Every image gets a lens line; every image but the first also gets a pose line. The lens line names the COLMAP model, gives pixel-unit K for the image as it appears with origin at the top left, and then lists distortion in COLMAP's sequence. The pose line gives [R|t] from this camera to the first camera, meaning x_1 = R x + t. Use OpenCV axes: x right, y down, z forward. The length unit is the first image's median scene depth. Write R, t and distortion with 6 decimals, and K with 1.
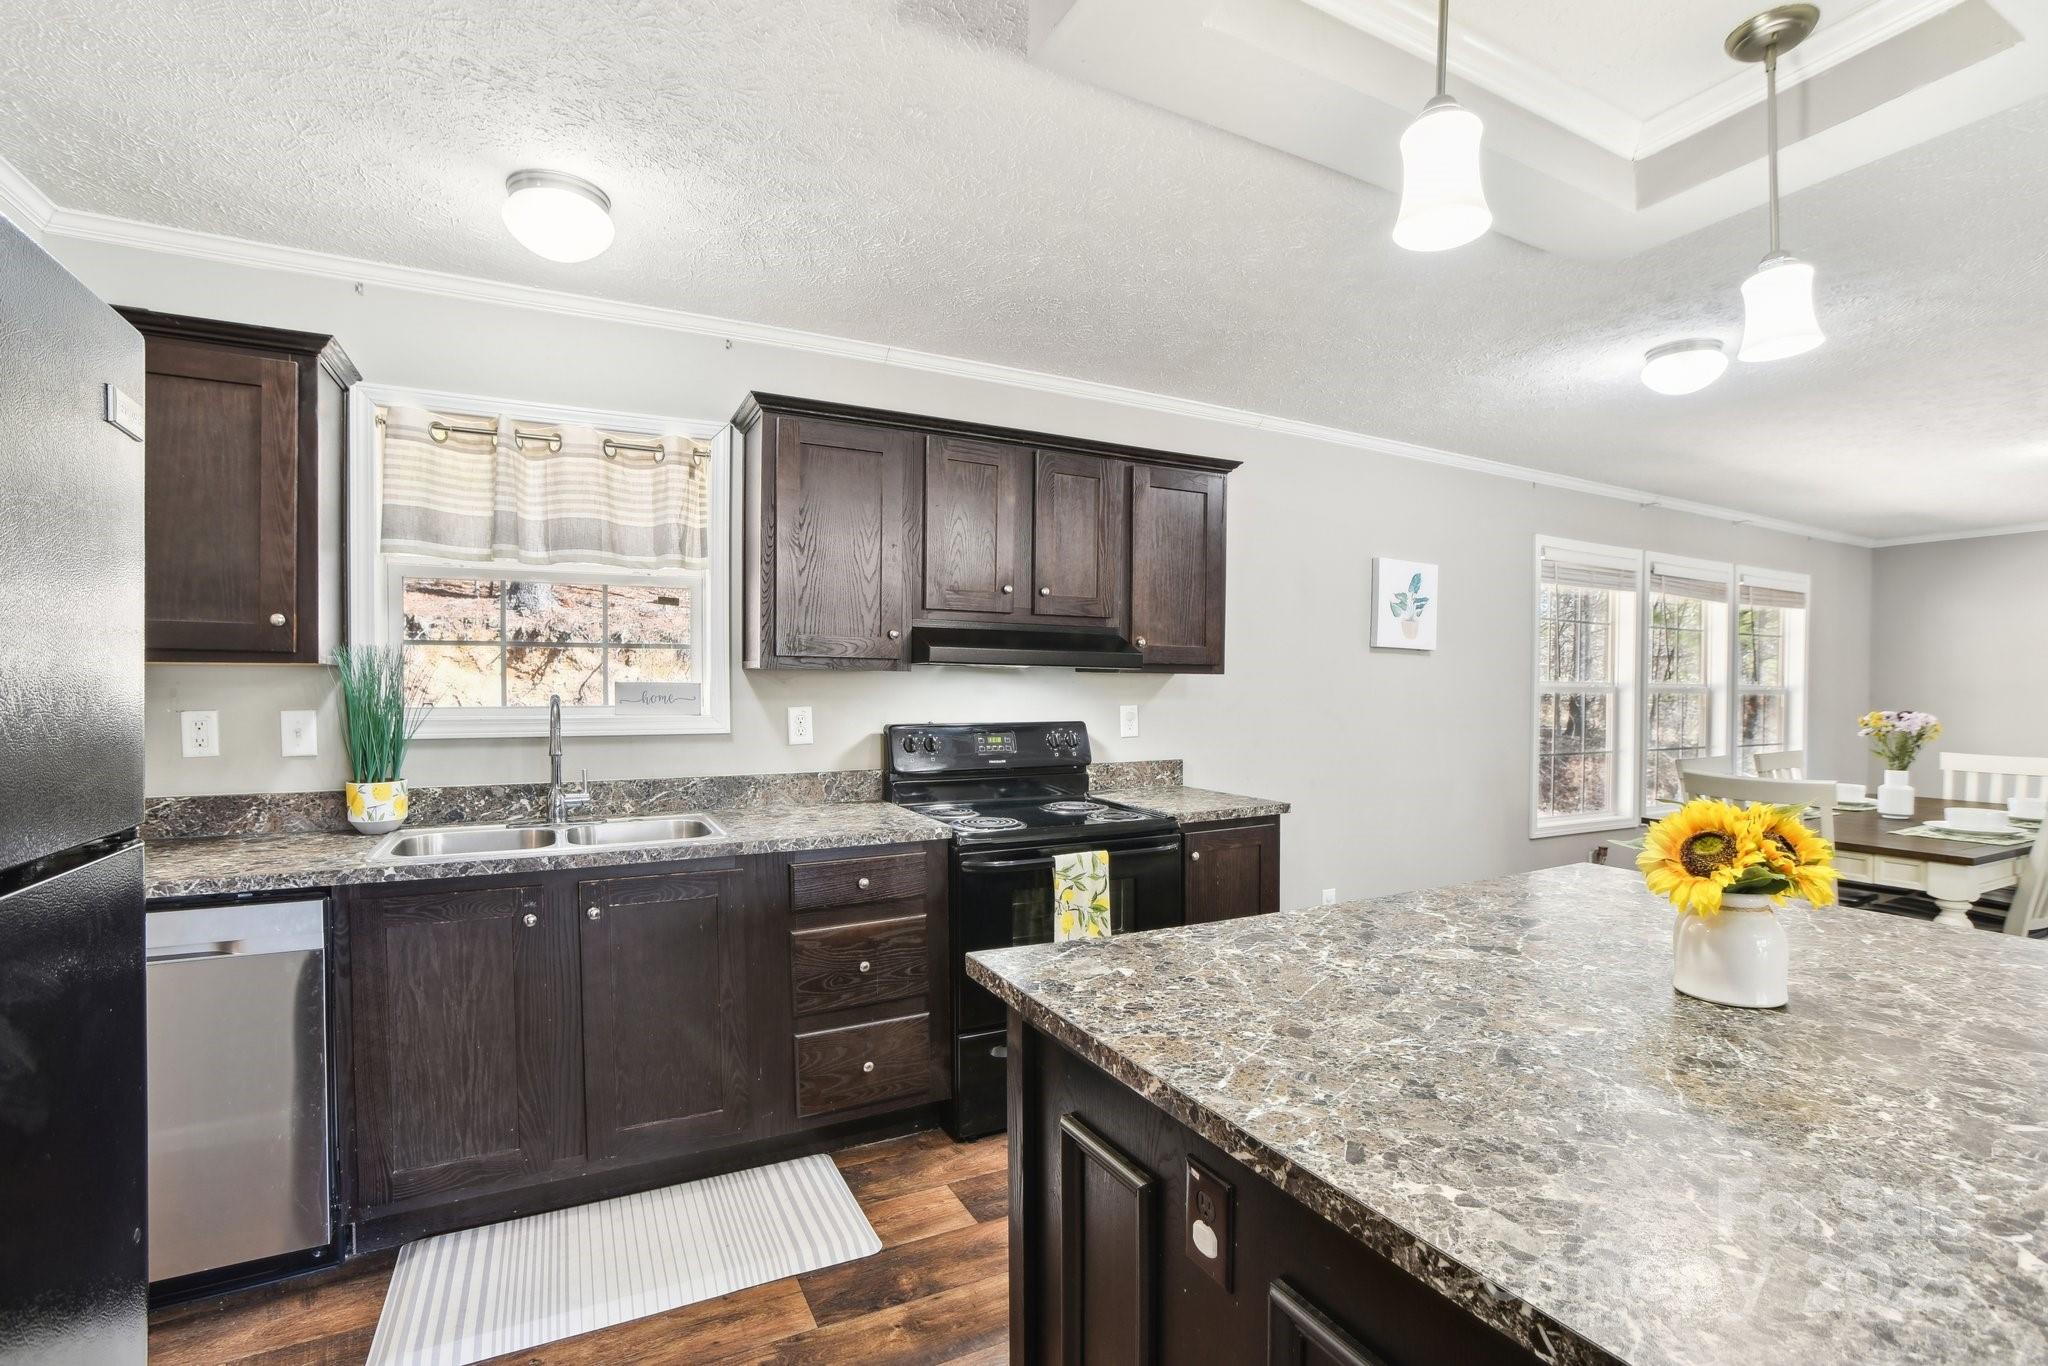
lens RADIAL K [[929.1, 0, 1010.7], [0, 929.1, 681.0], [0, 0, 1]] dist [-0.048314, 0.010813]
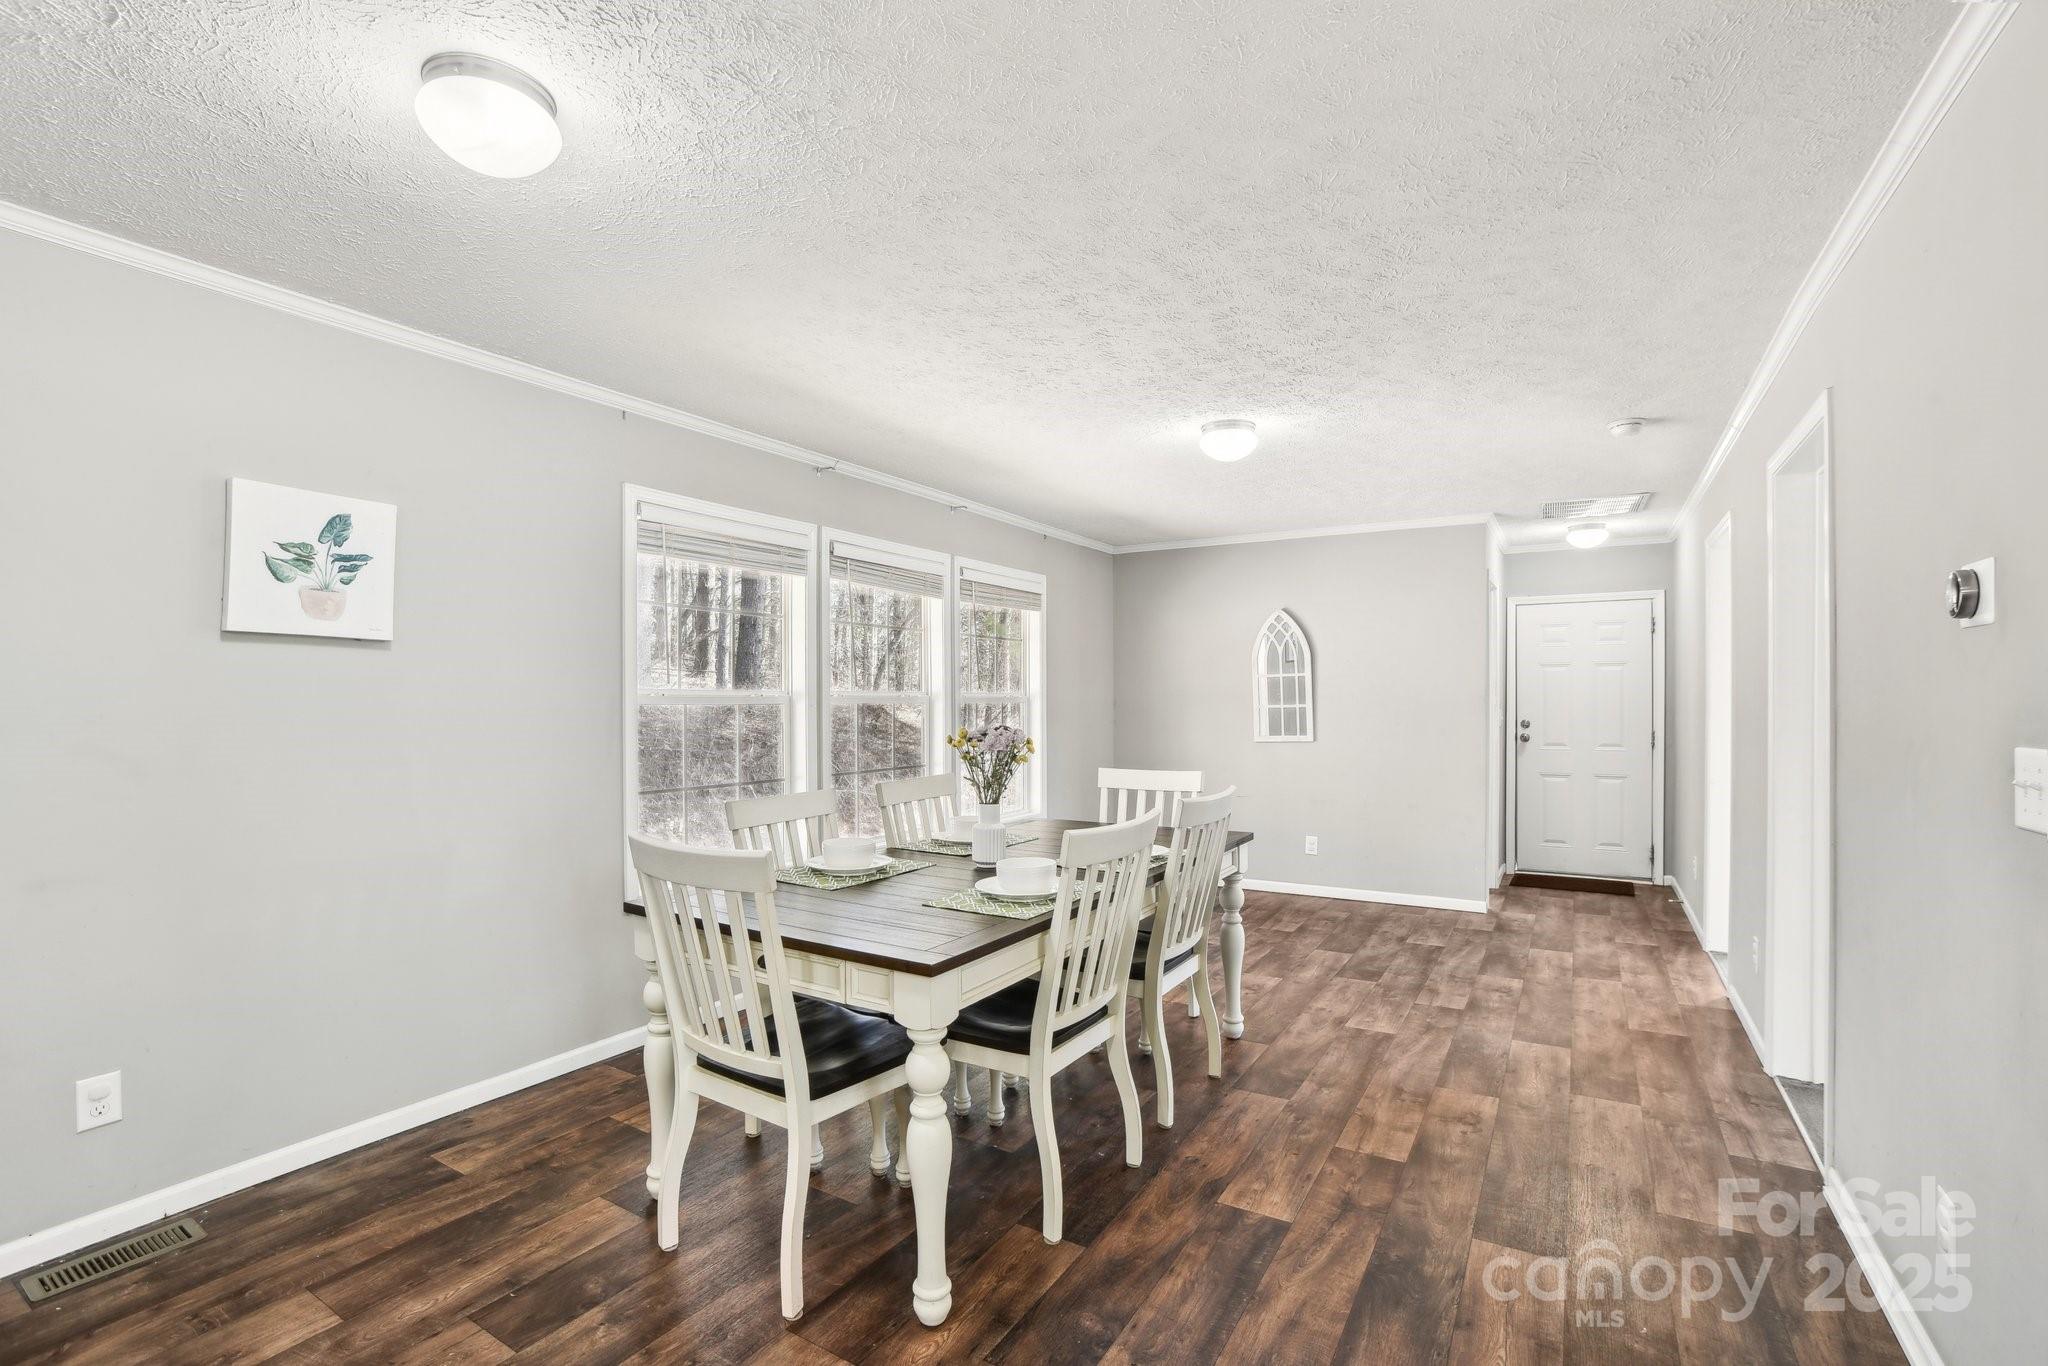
lens RADIAL K [[929.1, 0, 1016.8], [0, 929.1, 703.9], [0, 0, 1]] dist [-0.048314, 0.010813]
pose [[0.856775, -0.016577, 0.515424, 0.418100], [0.010711, 0.999840, 0.014353, 0.005023], [-0.515579, -0.006776, 0.856815, 0.201522]]
